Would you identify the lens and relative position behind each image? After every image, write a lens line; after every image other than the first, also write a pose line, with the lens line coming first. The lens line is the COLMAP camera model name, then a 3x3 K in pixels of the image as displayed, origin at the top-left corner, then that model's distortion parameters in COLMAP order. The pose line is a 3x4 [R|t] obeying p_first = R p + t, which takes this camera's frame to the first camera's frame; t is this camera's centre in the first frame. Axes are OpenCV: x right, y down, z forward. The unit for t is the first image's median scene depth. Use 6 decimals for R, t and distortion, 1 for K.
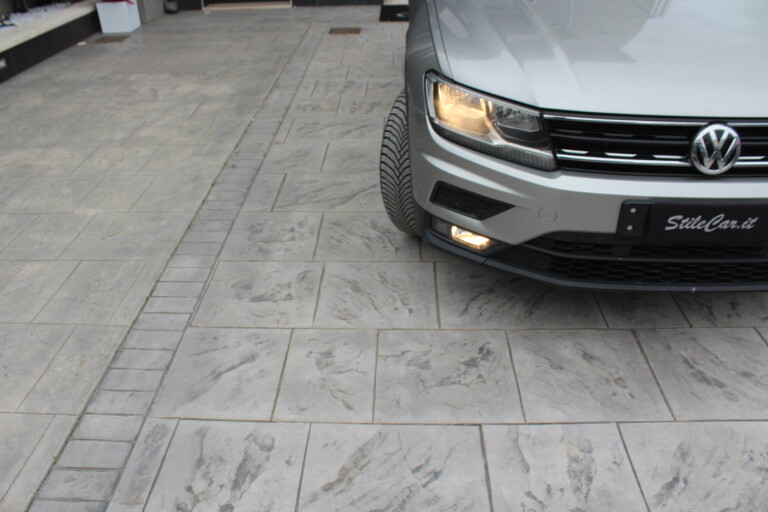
lens RADIAL K [[635.0, 0, 384.0], [0, 635.0, 256.0], [0, 0, 1]] dist [-0.162125, 0.141166]
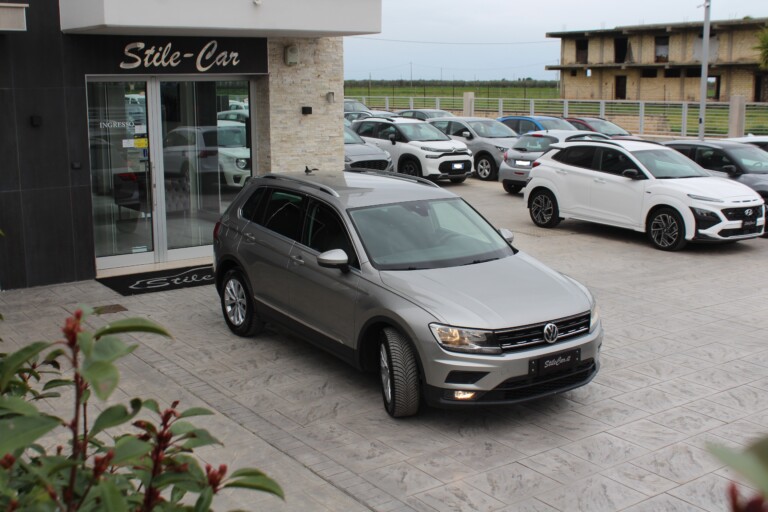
lens RADIAL K [[840.3, 0, 384.0], [0, 840.3, 256.0], [0, 0, 1]] dist [-0.129902, -0.009524]
pose [[0.809759, -0.100365, 0.578116, -1.708292], [0.296523, 0.920191, -0.255584, 0.183222], [-0.506325, 0.378386, 0.774893, -1.256307]]
